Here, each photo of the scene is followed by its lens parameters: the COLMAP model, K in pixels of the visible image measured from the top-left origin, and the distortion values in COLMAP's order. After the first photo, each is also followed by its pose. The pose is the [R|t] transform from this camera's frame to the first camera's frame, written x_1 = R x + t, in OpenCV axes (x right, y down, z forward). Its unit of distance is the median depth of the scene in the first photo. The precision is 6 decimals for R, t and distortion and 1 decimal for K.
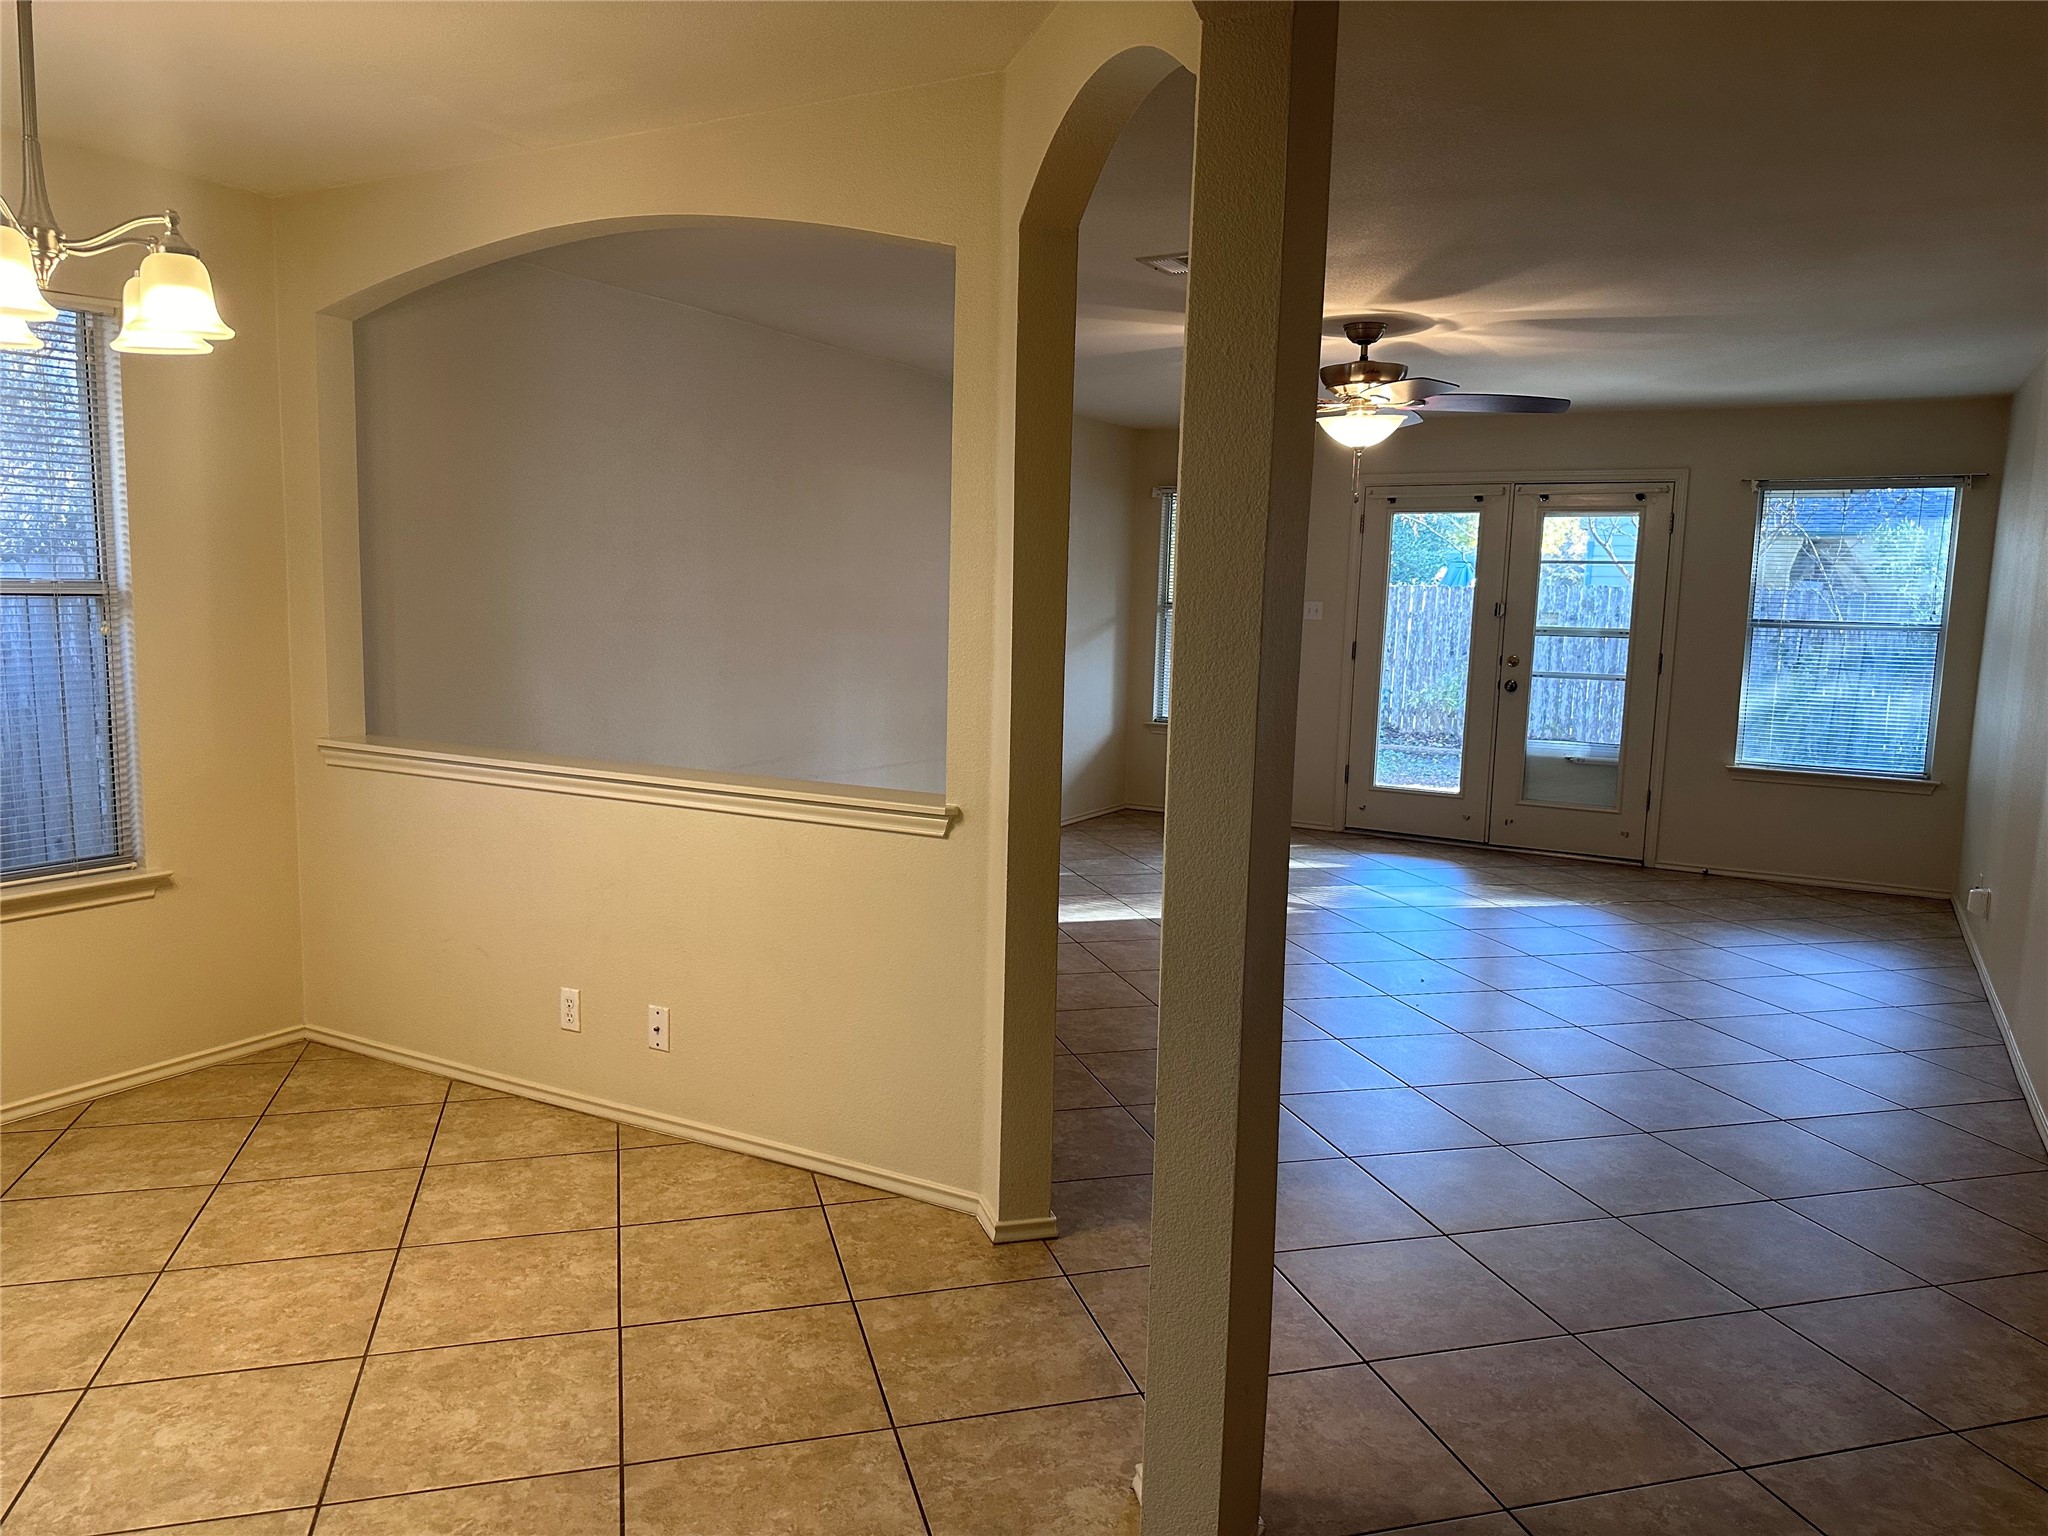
lens RADIAL K [[1436.4, 0, 1017.3], [0, 1436.4, 773.2], [0, 0, 1]] dist [-0.000478, -0.007258]
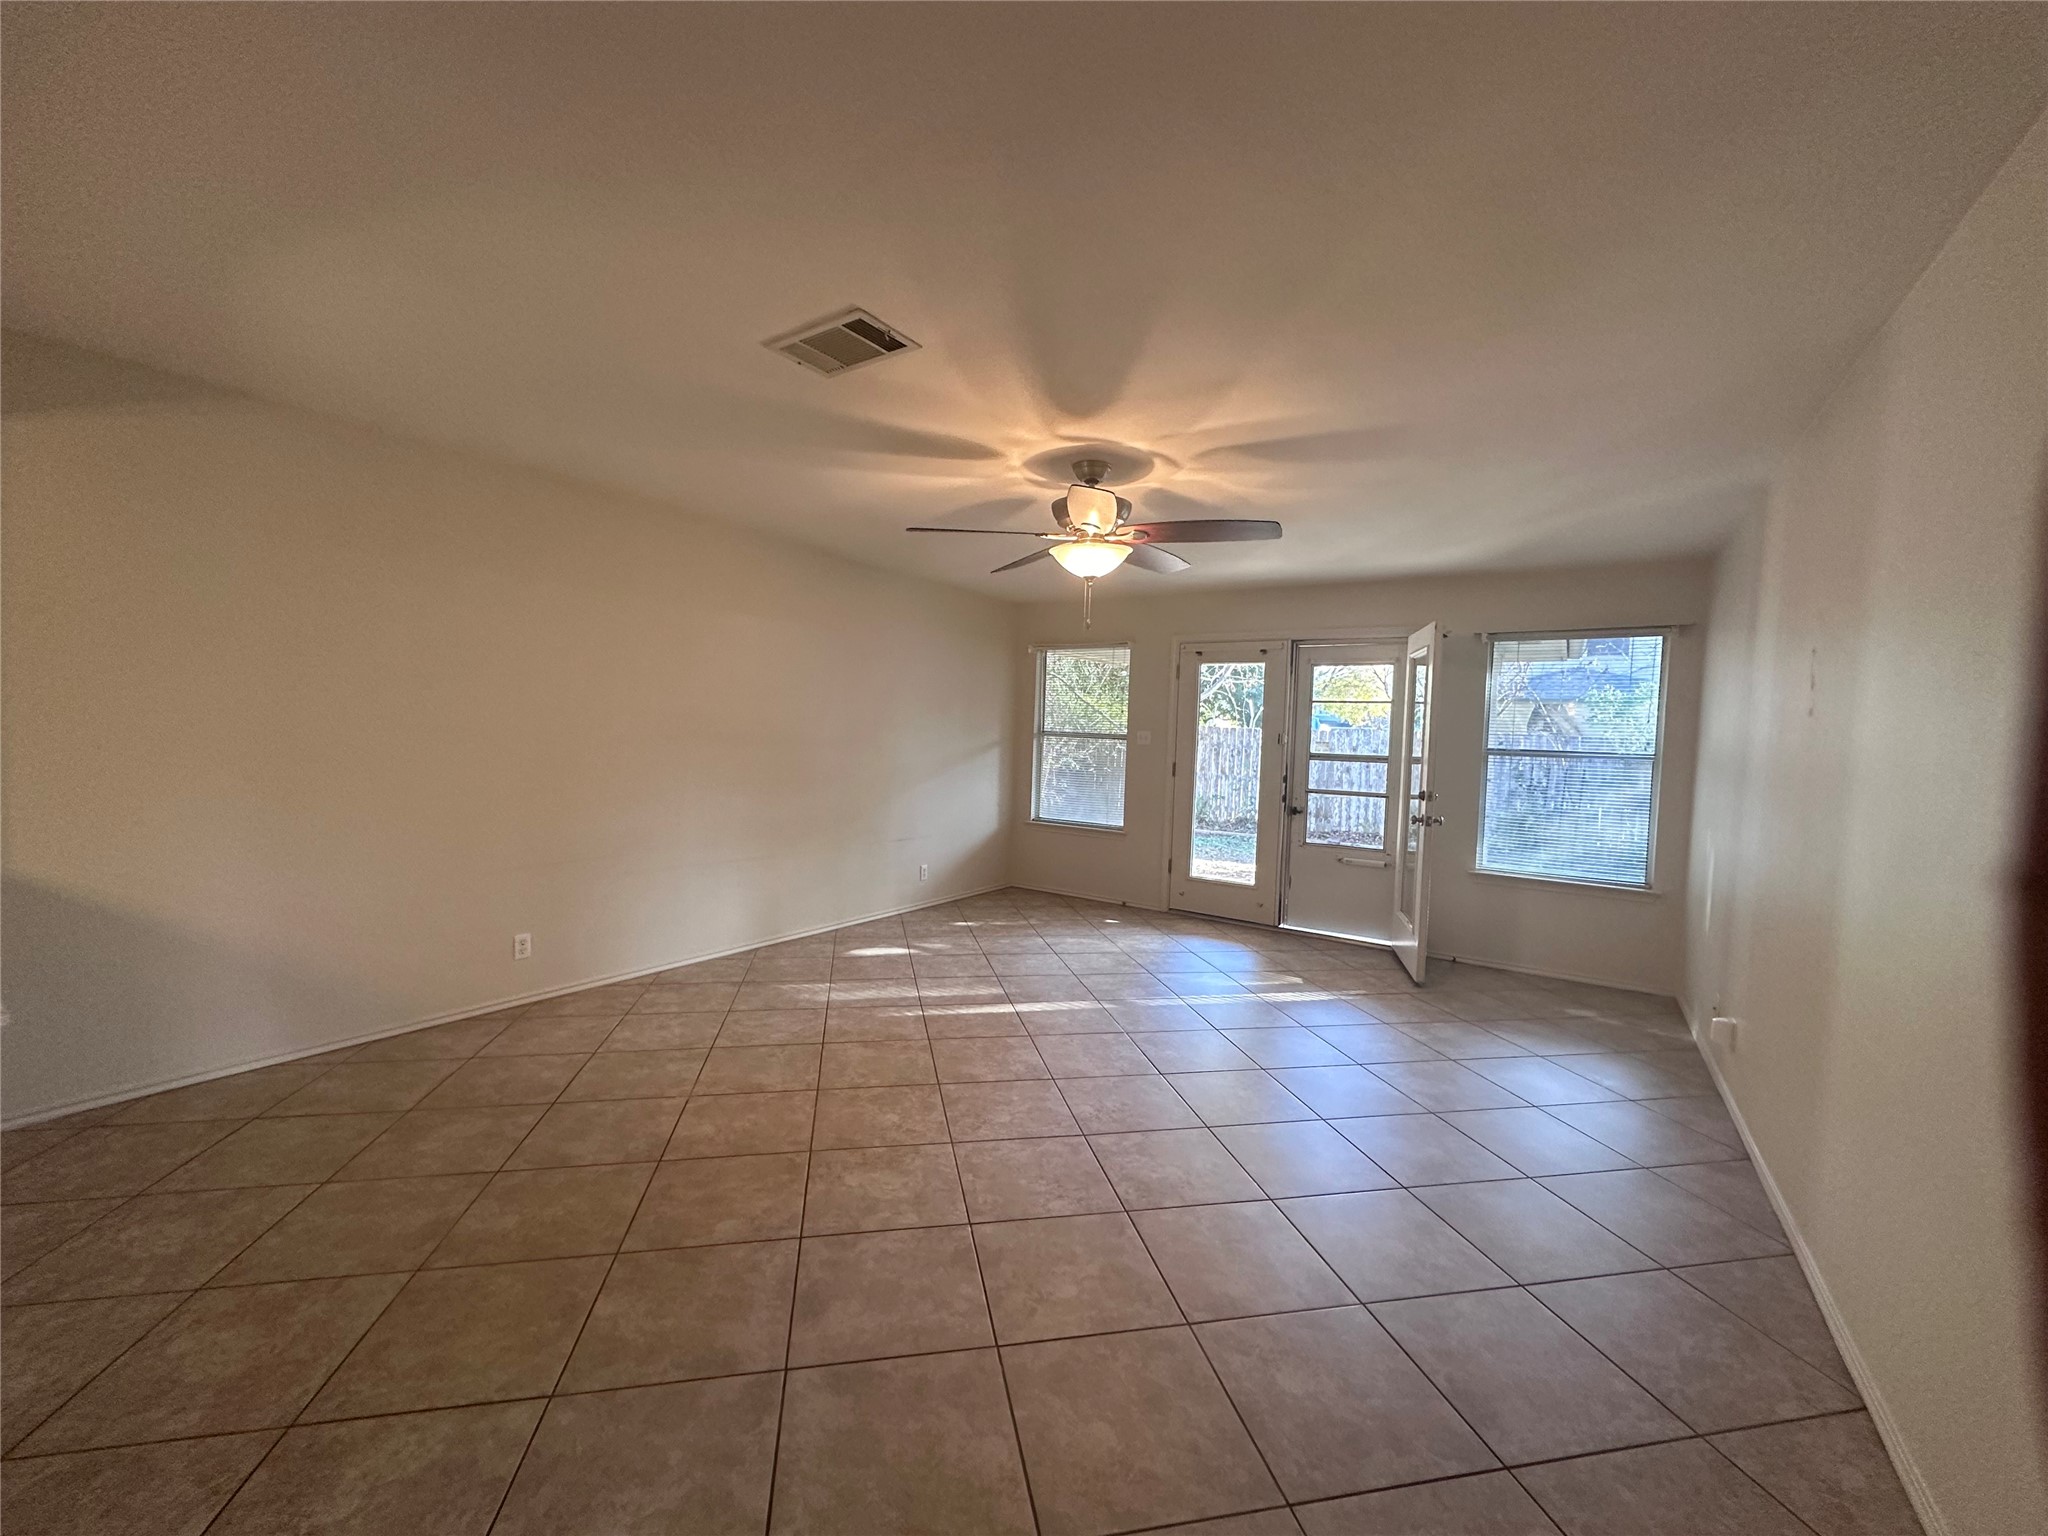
lens RADIAL K [[827.8, 0, 1033.3], [0, 827.8, 762.3], [0, 0, 1]] dist [0.000587, 0.000148]
pose [[0.998653, 0.014971, -0.049684, 0.157171], [-0.019490, 0.995589, -0.091770, -0.023127], [0.048091, 0.092615, 0.994540, 0.277346]]
